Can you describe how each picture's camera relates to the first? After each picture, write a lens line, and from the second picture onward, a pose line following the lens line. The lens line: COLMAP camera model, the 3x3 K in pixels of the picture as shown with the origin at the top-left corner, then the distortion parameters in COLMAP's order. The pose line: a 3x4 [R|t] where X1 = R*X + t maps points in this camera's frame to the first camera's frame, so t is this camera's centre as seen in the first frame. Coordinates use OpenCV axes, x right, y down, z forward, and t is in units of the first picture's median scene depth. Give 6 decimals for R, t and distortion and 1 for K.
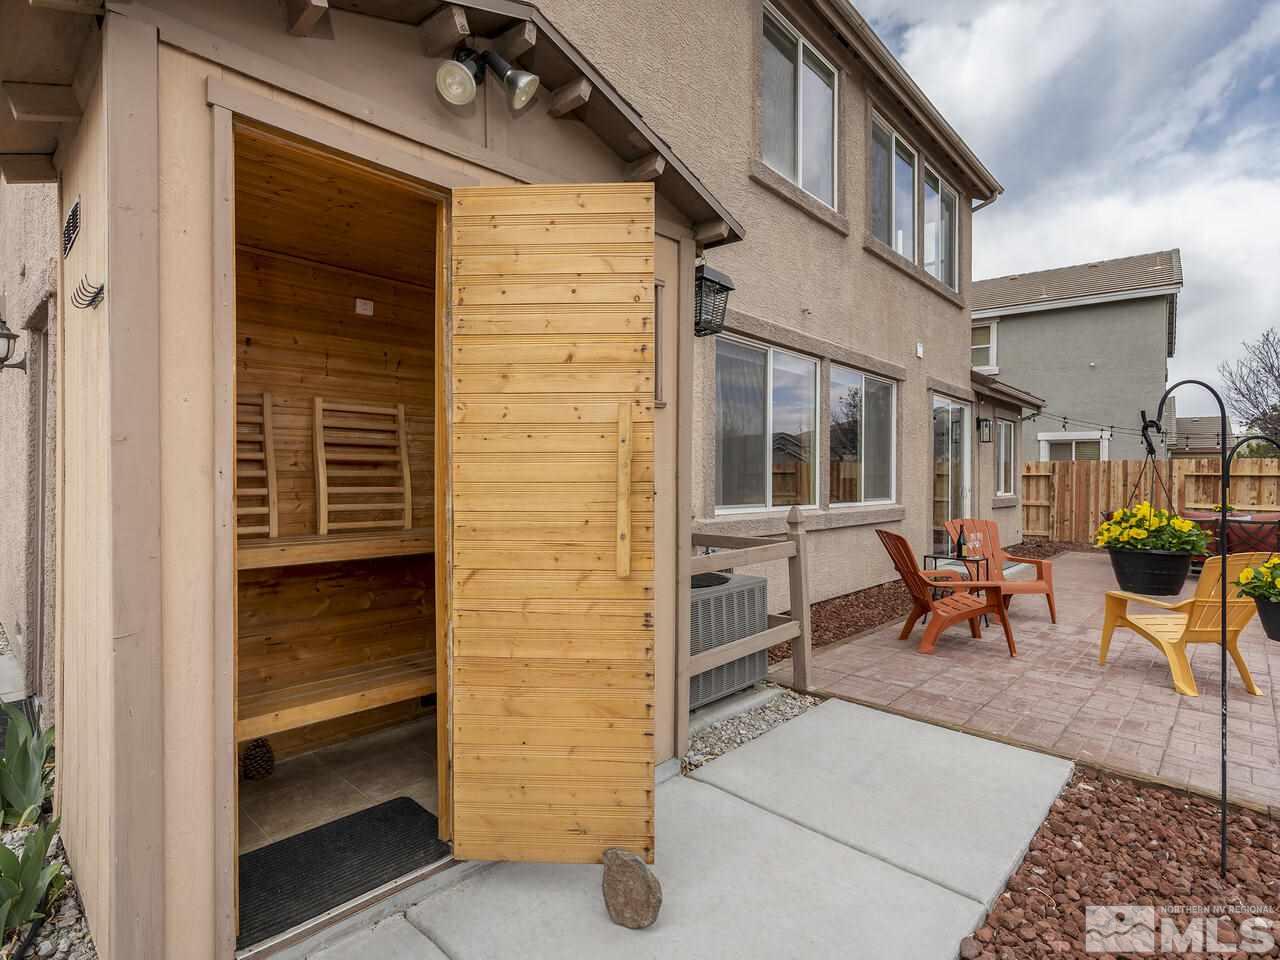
lens RADIAL K [[649.4, 0, 641.5], [0, 649.4, 473.7], [0, 0, 1]] dist [-0.005193, 0.000402]
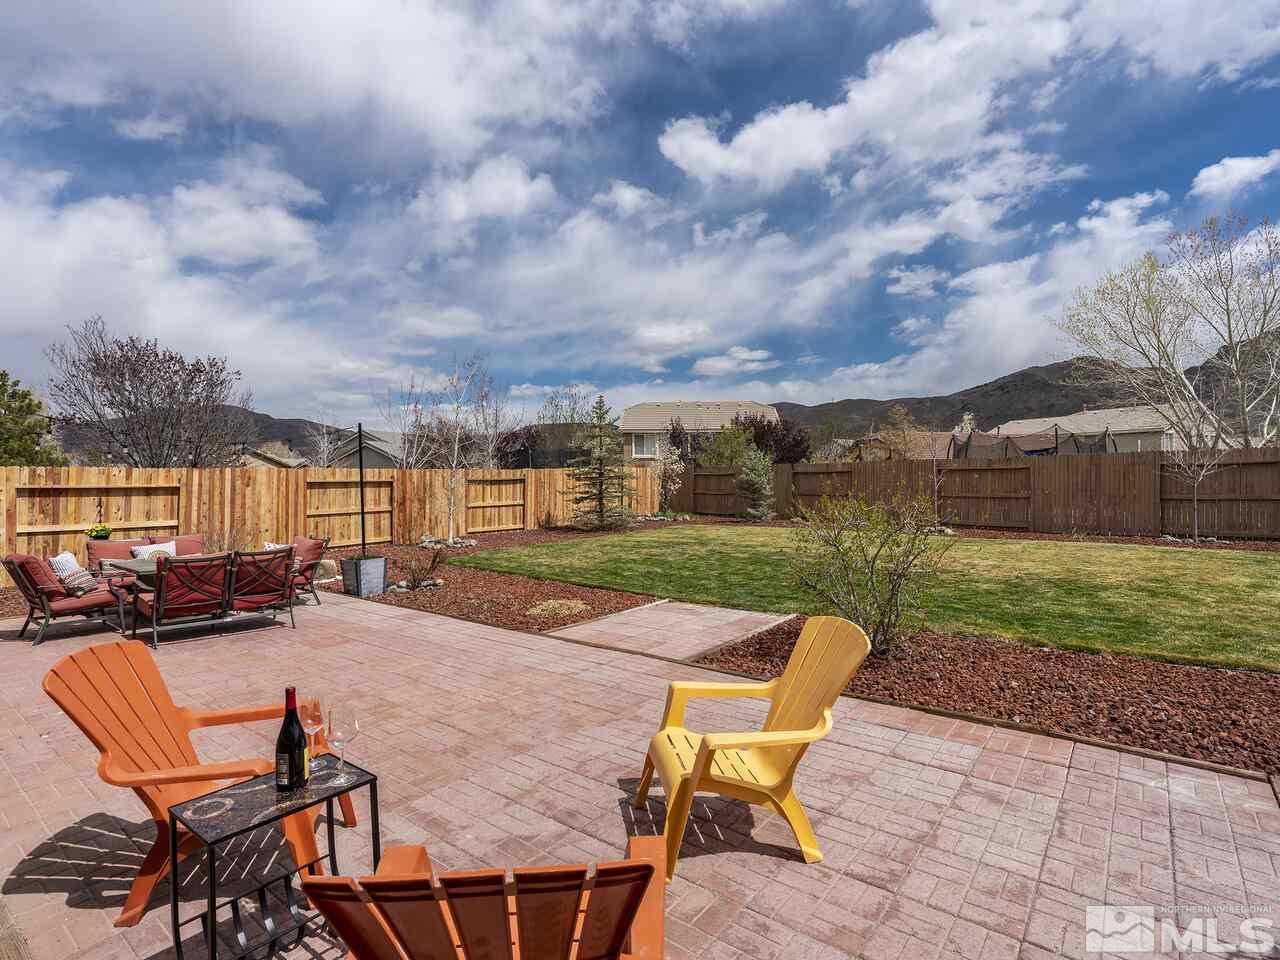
lens RADIAL K [[649.4, 0, 641.5], [0, 649.4, 473.7], [0, 0, 1]] dist [-0.005193, 0.000402]
pose [[-0.077439, 0.000682, 0.996997, 0.060302], [-0.000437, 1.000000, -0.000718, -0.014949], [-0.996997, -0.000491, -0.077438, 0.370722]]
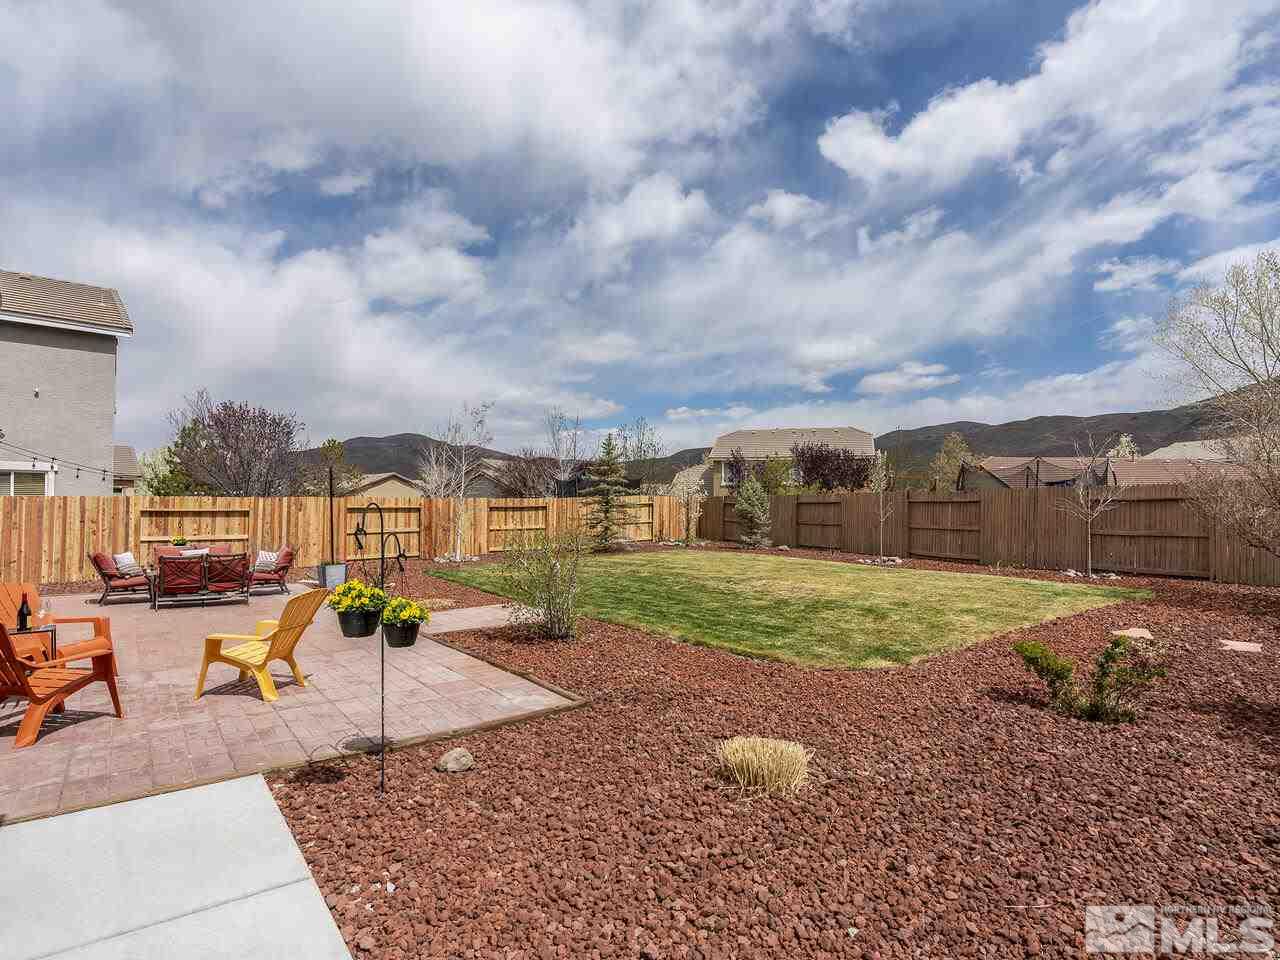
lens RADIAL K [[657.8, 0, 630.8], [0, 657.8, 522.9], [0, 0, 1]] dist [-0.006062, -0.000352]
pose [[0.163804, -0.034947, 0.985874, -0.112416], [-0.008035, 0.999292, 0.036757, -0.025946], [-0.986460, -0.013942, 0.163407, 0.012409]]
